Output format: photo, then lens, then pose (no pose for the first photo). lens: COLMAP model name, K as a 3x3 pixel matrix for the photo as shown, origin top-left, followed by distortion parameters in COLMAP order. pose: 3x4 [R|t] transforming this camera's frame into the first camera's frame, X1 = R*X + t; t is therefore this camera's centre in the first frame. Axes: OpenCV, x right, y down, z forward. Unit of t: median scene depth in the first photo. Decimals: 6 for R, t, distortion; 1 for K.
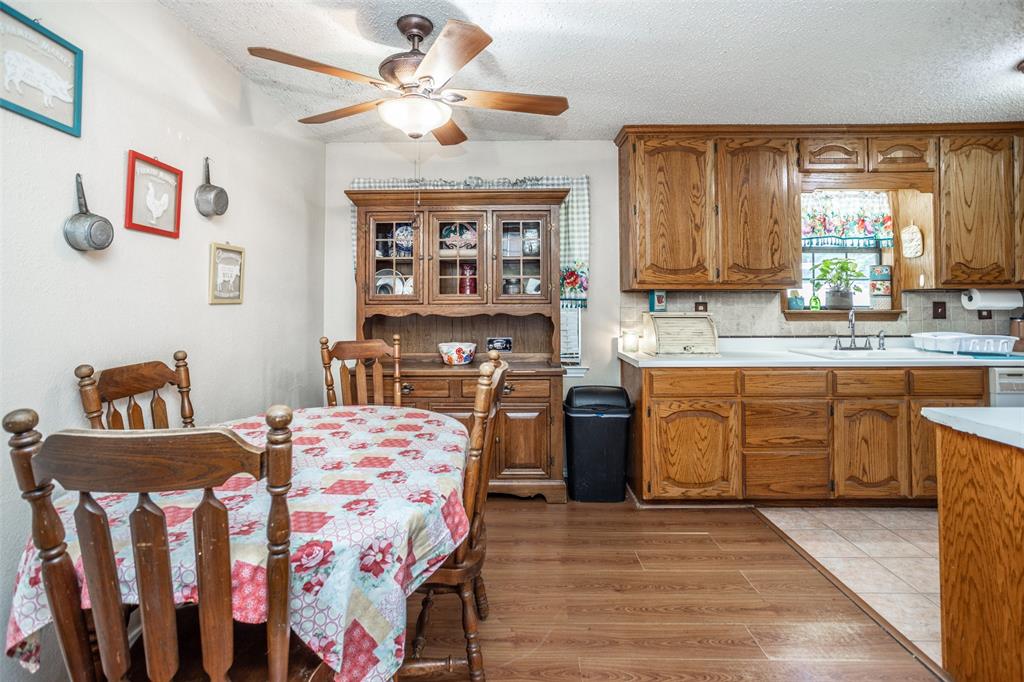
lens RADIAL K [[499.4, 0, 514.0], [0, 499.4, 303.0], [0, 0, 1]] dist [0.000250, 0.000241]
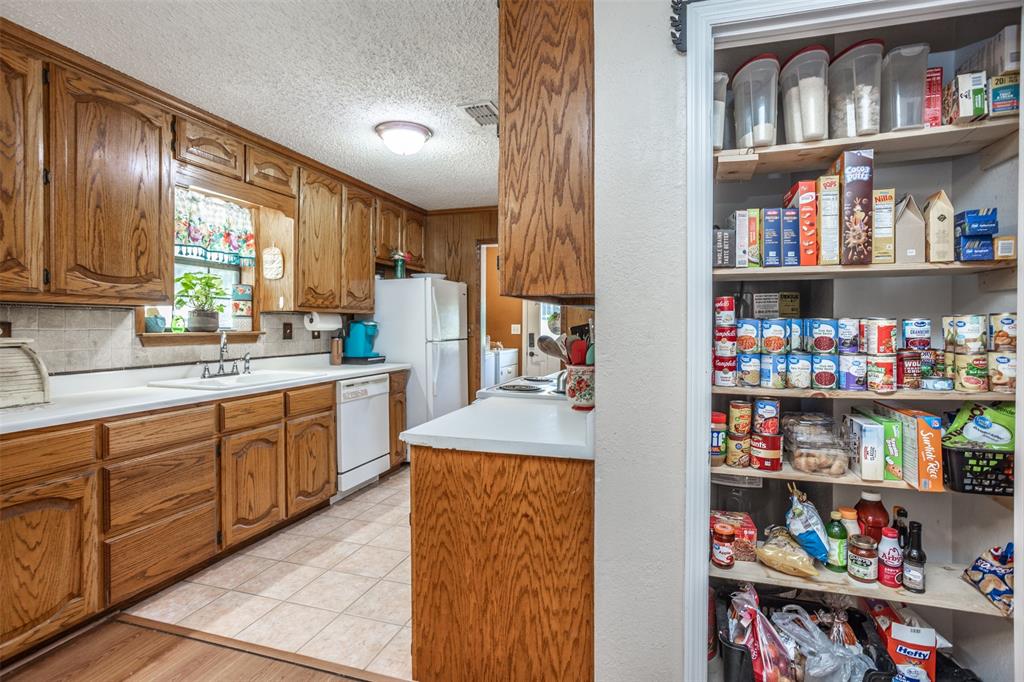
lens RADIAL K [[503.8, 0, 514.0], [0, 503.8, 328.9], [0, 0, 1]] dist [-0.047983, 0.028929]
pose [[0.280943, -0.004862, 0.959712, -0.031054], [-0.006173, 0.999957, 0.006873, -0.000853], [-0.959705, -0.007856, 0.280901, 0.261936]]
